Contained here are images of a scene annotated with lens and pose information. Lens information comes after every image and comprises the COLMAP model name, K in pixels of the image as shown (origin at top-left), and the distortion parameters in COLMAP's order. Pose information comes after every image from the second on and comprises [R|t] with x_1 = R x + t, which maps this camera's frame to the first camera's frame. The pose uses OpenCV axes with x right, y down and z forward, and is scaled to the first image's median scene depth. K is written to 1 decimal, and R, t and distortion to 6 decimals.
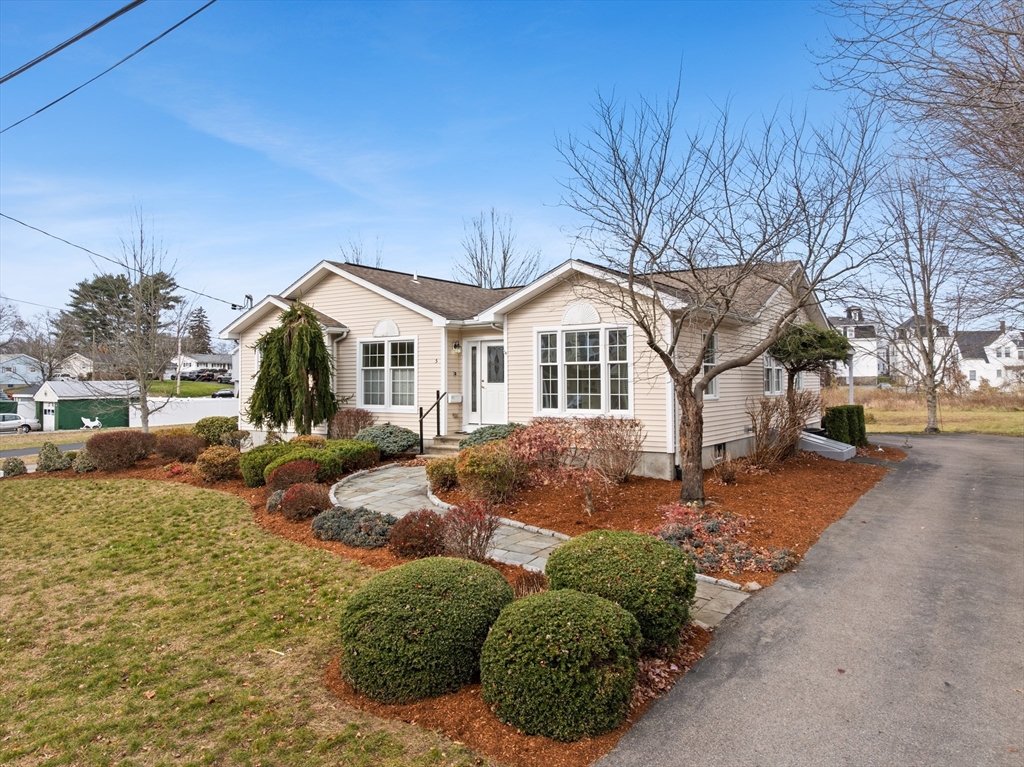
lens RADIAL K [[724.1, 0, 512.0], [0, 724.1, 383.5], [0, 0, 1]] dist [-0.031130, -0.002932]
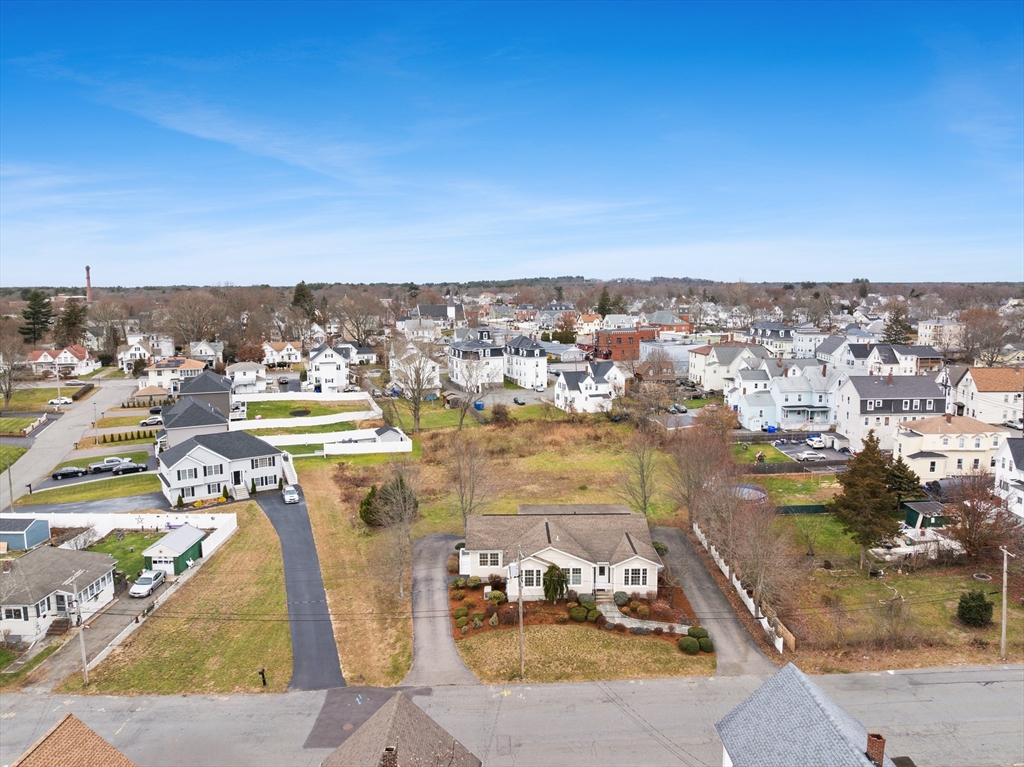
lens RADIAL K [[718.0, 0, 510.6], [0, 718.0, 399.8], [0, 0, 1]] dist [-0.033645, 0.000251]
pose [[0.818170, -0.090490, 0.567812, -2.483732], [0.002846, 0.988163, 0.153378, -1.502037], [-0.574970, -0.123873, 0.808743, -1.673738]]
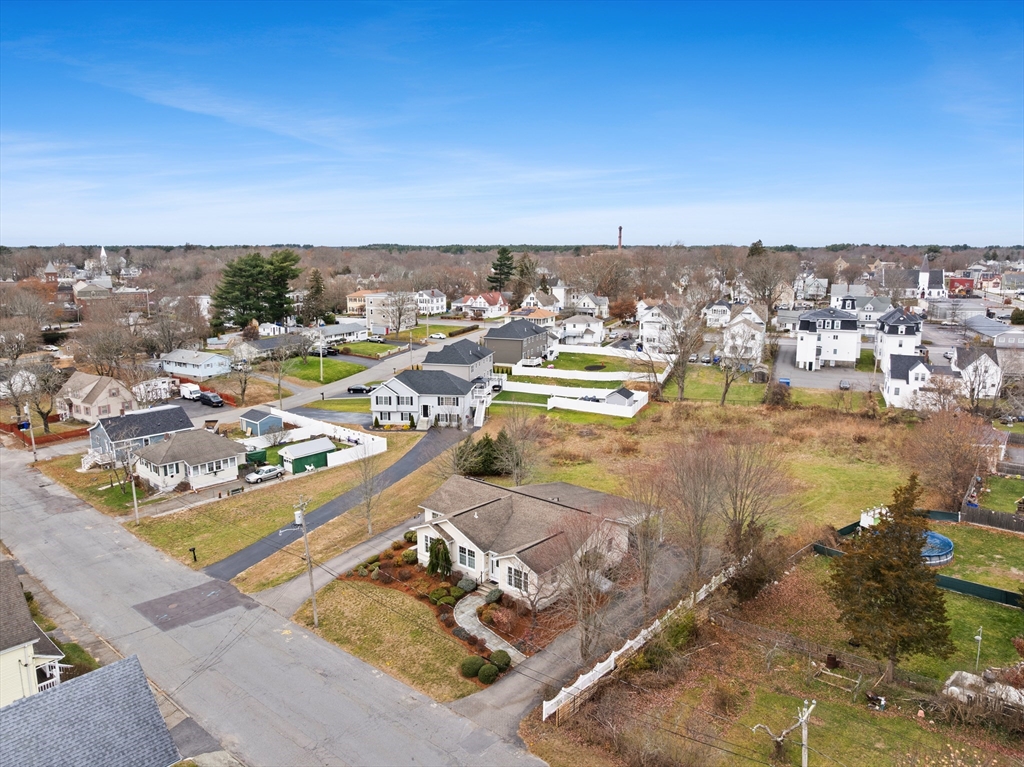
lens RADIAL K [[724.1, 0, 512.0], [0, 724.1, 383.5], [0, 0, 1]] dist [-0.031130, -0.002932]
pose [[0.993950, 0.024272, -0.107115, 0.380534], [-0.004258, 0.983058, 0.183245, -1.464006], [0.109748, -0.181680, 0.977214, -2.138529]]
